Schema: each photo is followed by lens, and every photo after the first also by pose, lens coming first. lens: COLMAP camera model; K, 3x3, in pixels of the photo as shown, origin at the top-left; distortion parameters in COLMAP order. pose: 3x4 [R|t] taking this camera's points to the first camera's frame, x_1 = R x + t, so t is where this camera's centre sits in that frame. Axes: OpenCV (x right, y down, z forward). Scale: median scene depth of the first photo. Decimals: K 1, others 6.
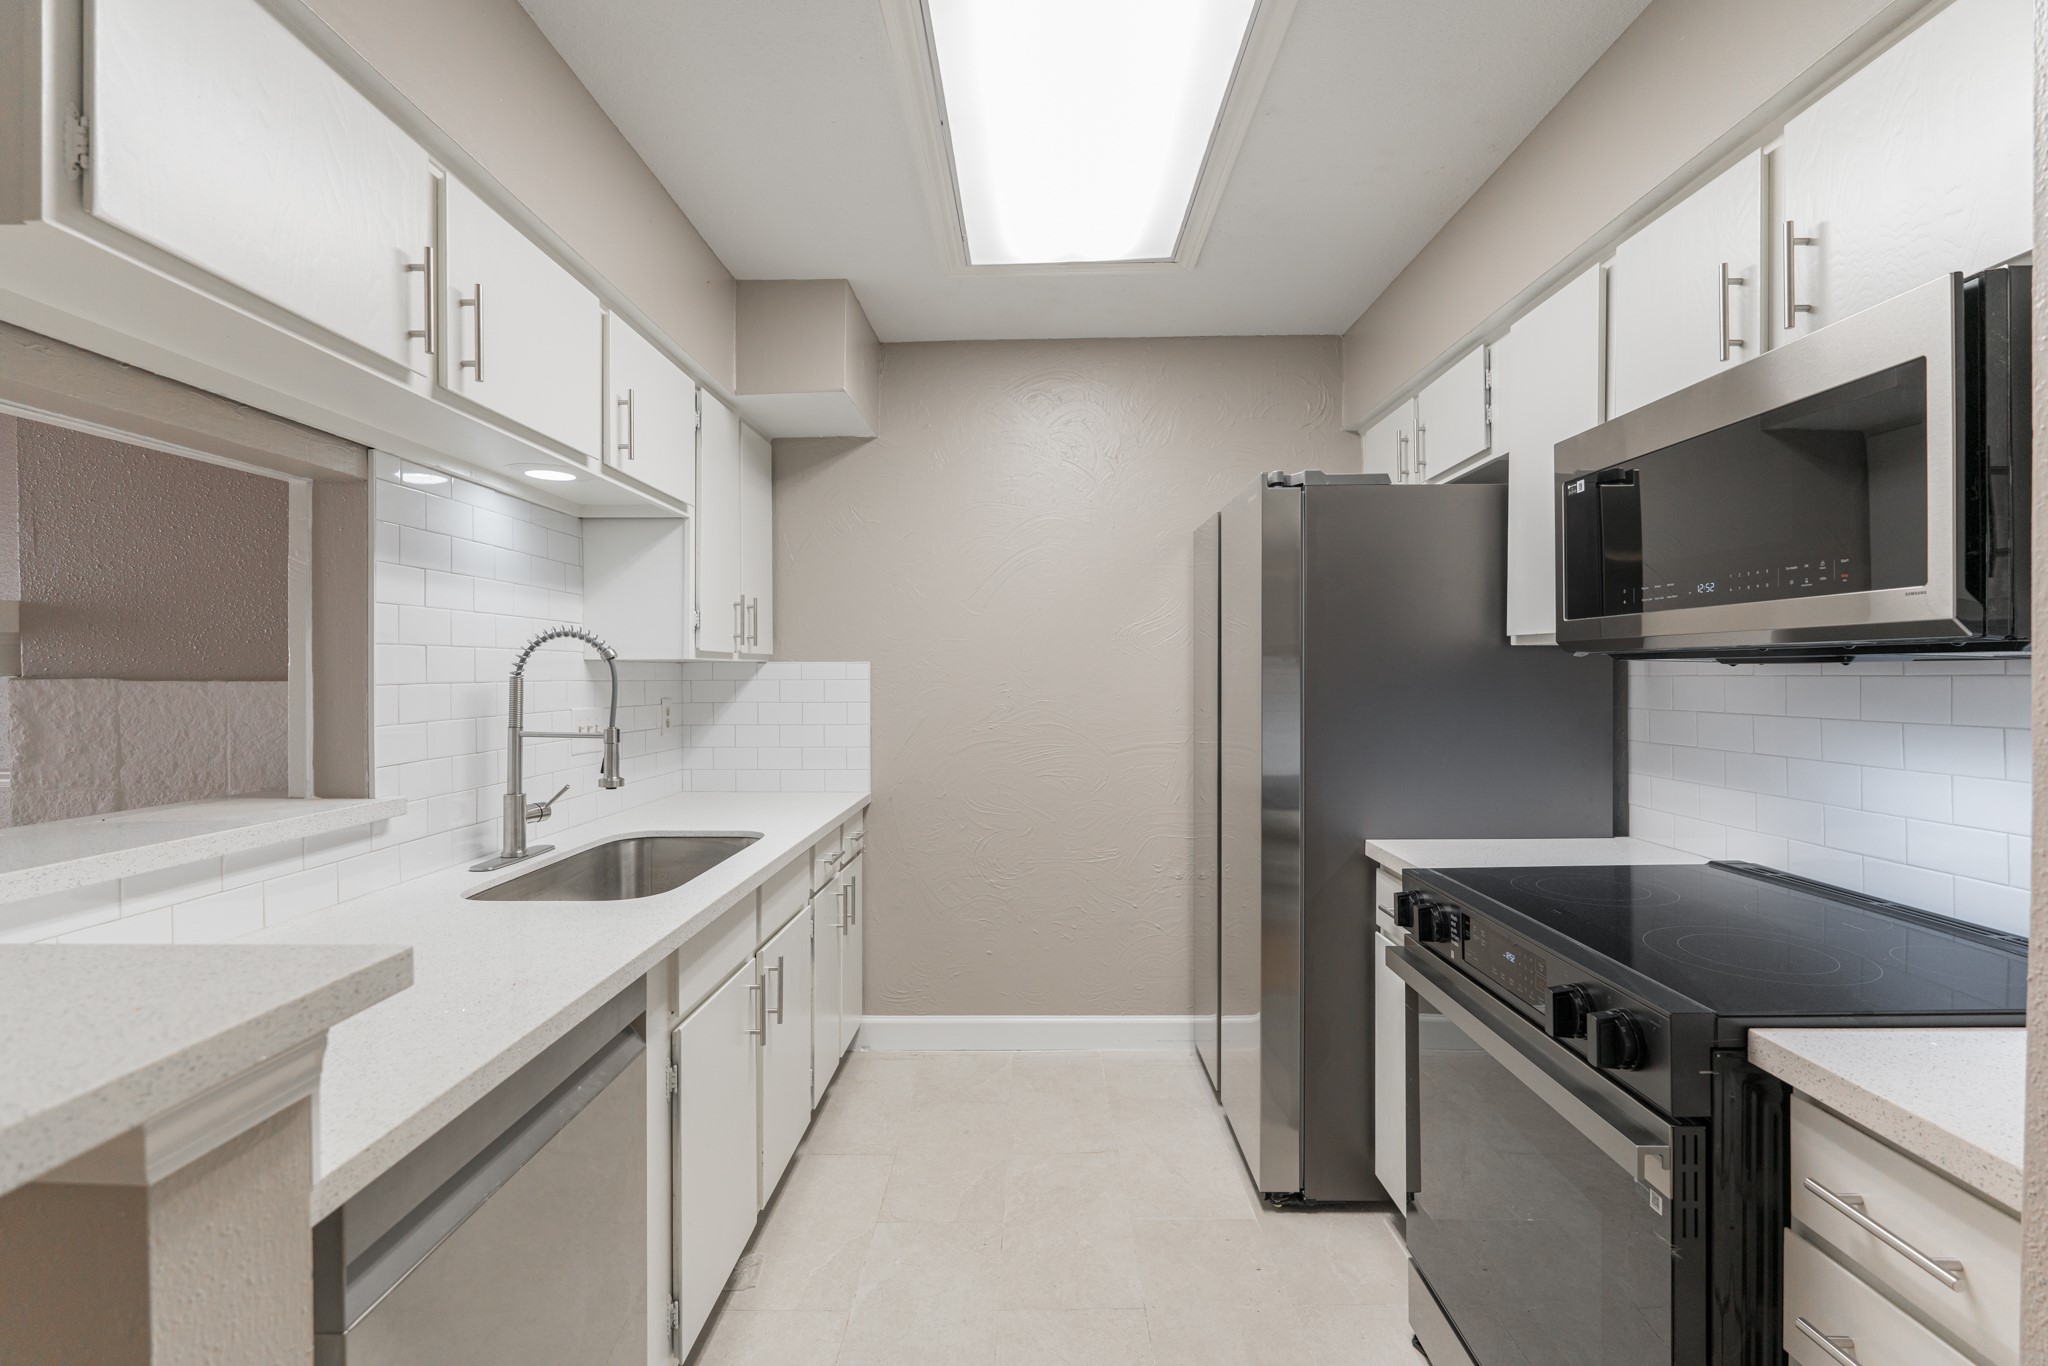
lens RADIAL K [[901.6, 0, 1044.3], [0, 901.6, 685.5], [0, 0, 1]] dist [-0.010780, 0.002085]
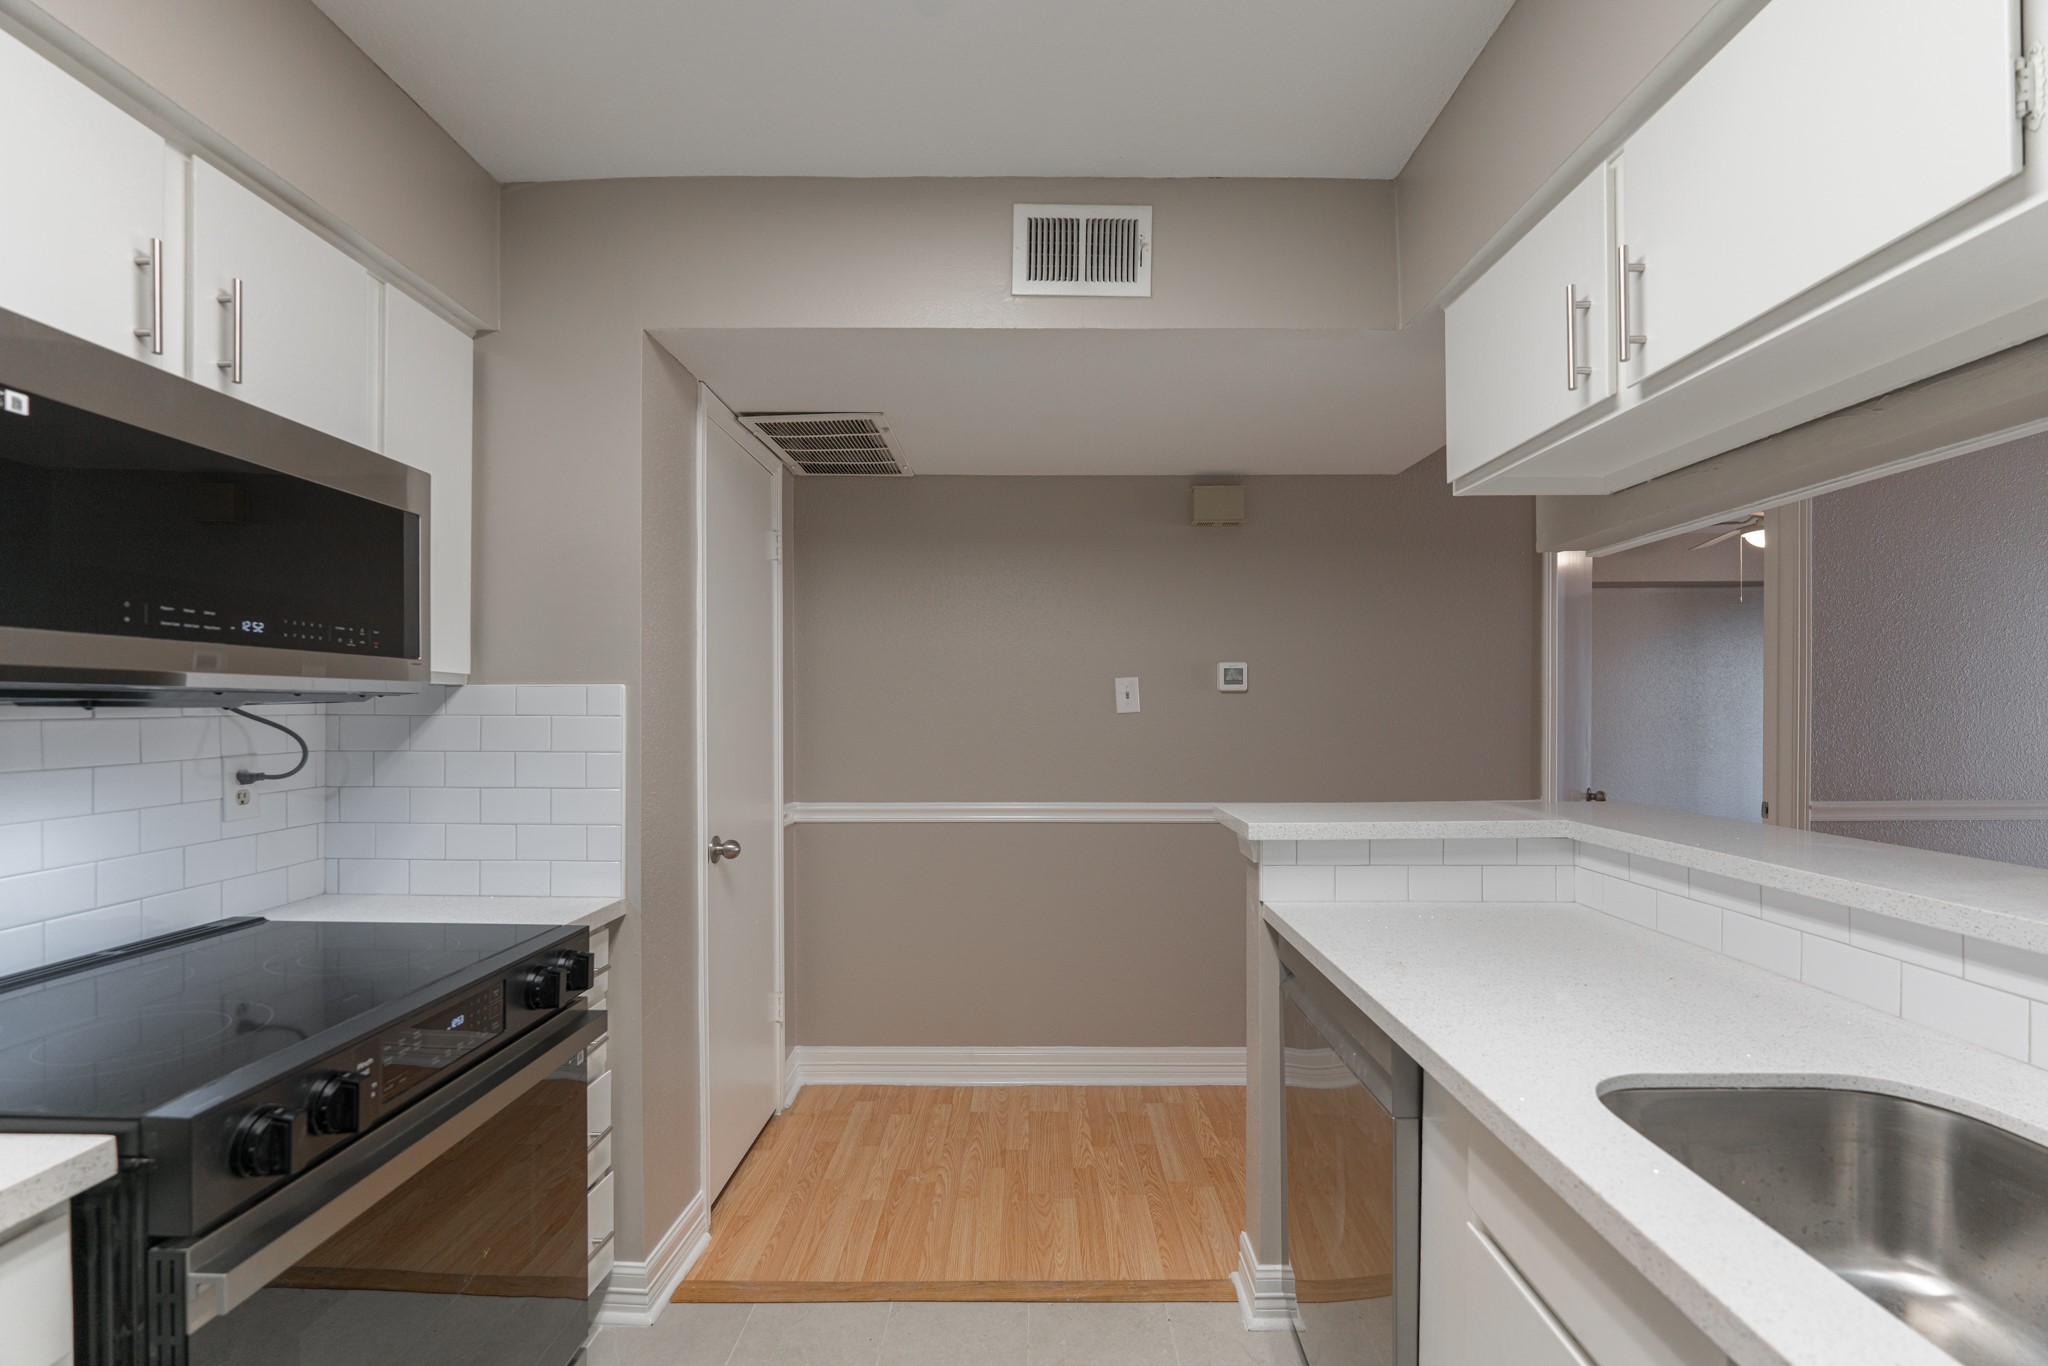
lens RADIAL K [[901.6, 0, 1014.7], [0, 901.6, 702.3], [0, 0, 1]] dist [-0.010780, 0.002085]
pose [[-0.999523, 0.006479, 0.030189, -0.066934], [0.006802, 0.999921, 0.010609, -0.026684], [-0.030118, 0.010809, -0.999488, 1.480775]]
